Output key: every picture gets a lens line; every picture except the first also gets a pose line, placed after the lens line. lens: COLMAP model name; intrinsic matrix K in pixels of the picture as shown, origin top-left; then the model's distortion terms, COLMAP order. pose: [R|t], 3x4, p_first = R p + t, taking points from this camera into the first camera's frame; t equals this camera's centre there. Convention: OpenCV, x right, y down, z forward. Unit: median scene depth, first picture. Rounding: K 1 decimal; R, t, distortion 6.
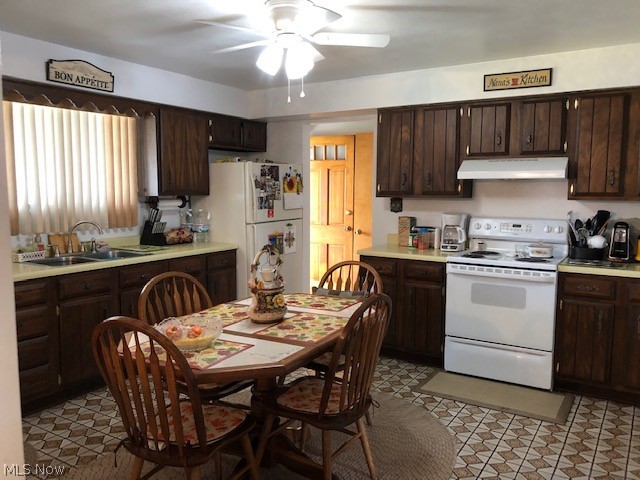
lens RADIAL K [[545.9, 0, 320.0], [0, 545.9, 240.0], [0, 0, 1]] dist [0.094750, 0.000545]
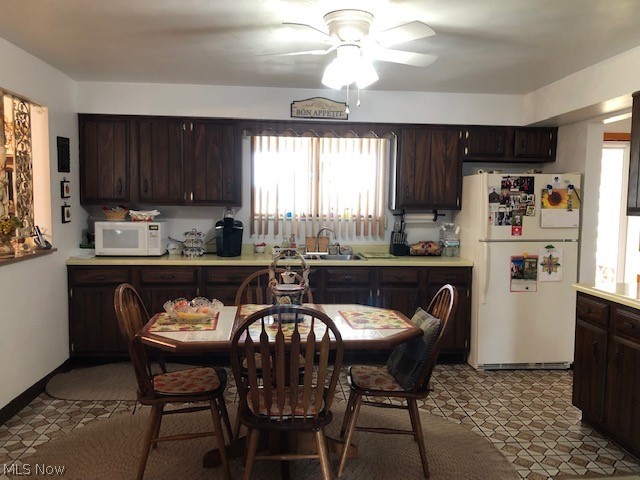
lens RADIAL K [[529.5, 0, 320.0], [0, 529.5, 240.0], [0, 0, 1]] dist [0.057028, -0.152823]
pose [[0.589142, 0.061865, -0.805658, 0.418746], [-0.094385, 0.995508, 0.007424, -0.011798], [0.802498, 0.071668, 0.592335, 0.253674]]
